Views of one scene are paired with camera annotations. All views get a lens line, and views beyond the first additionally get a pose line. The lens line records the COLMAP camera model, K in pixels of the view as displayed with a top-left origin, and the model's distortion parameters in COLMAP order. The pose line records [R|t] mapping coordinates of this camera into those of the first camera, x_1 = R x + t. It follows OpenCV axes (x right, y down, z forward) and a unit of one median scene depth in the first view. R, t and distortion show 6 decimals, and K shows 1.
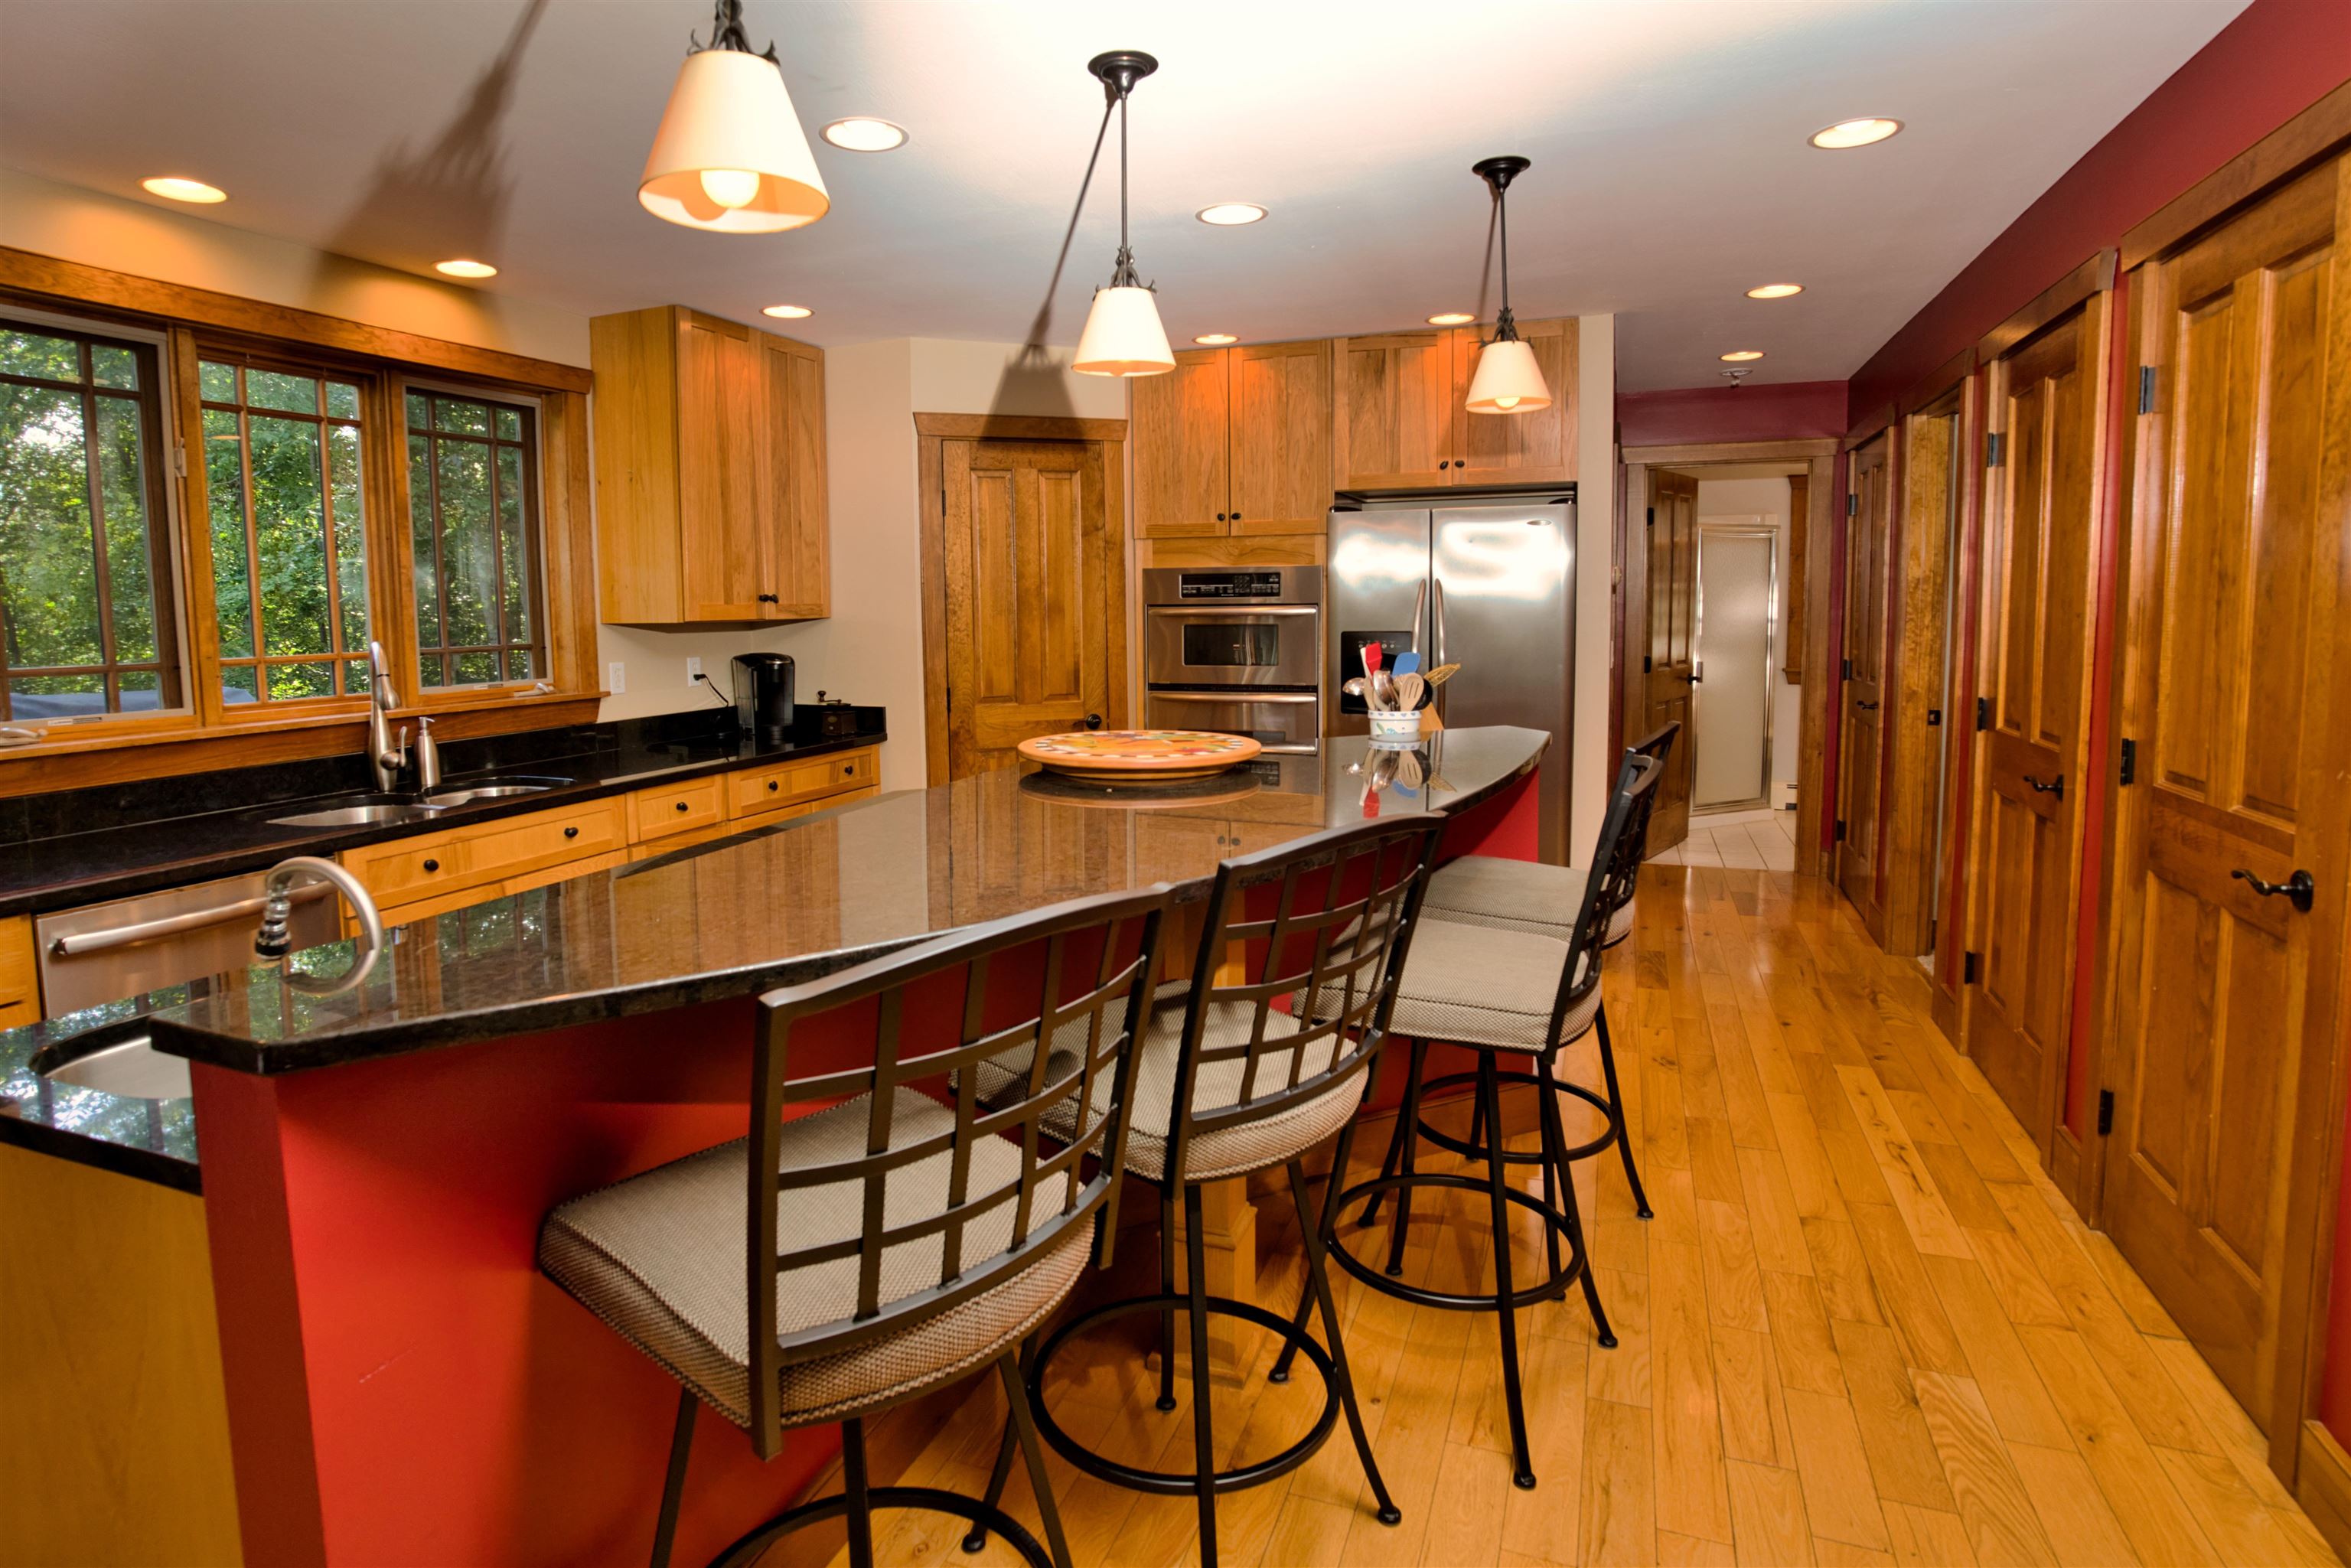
lens RADIAL K [[1149.0, 0, 1175.5], [0, 1149.0, 784.0], [0, 0, 1]] dist [-0.069562, 0.031927]
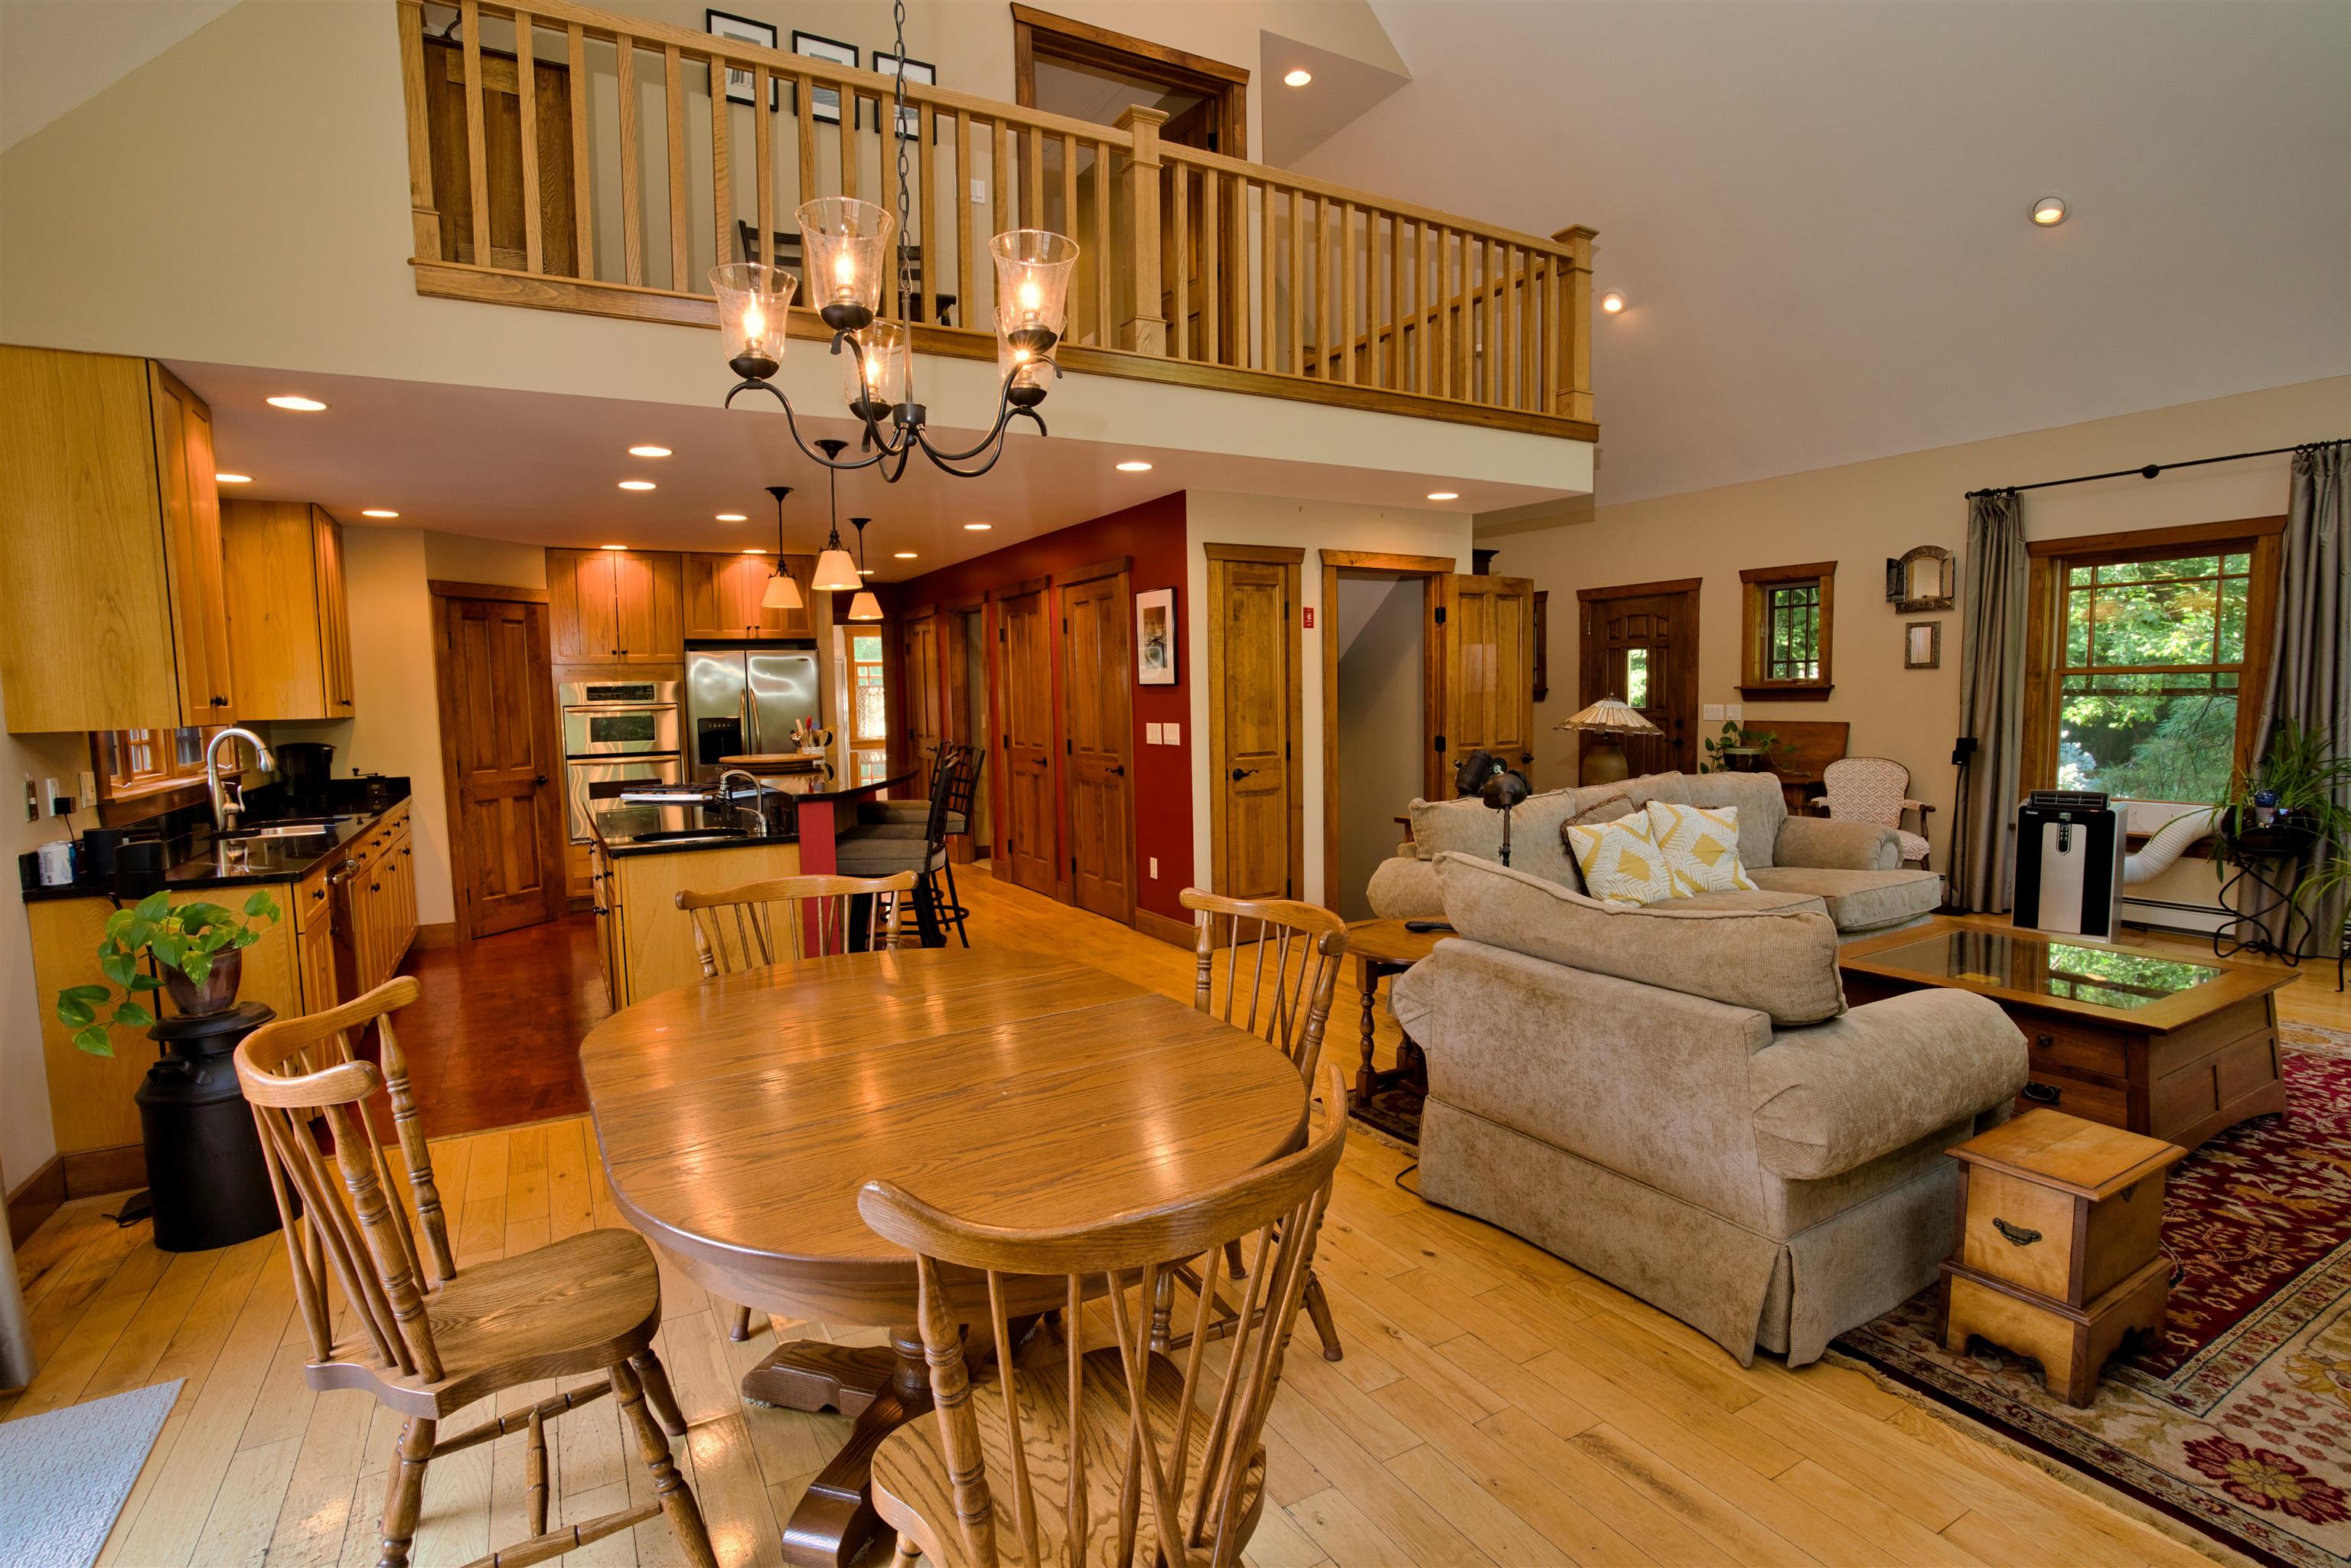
lens RADIAL K [[1149.0, 0, 1175.5], [0, 1149.0, 784.0], [0, 0, 1]] dist [-0.069562, 0.031927]
pose [[0.653687, -0.066077, 0.753874, -0.696366], [0.136407, 0.990152, -0.031492, 0.121538], [-0.744370, 0.123420, 0.656263, -0.672990]]
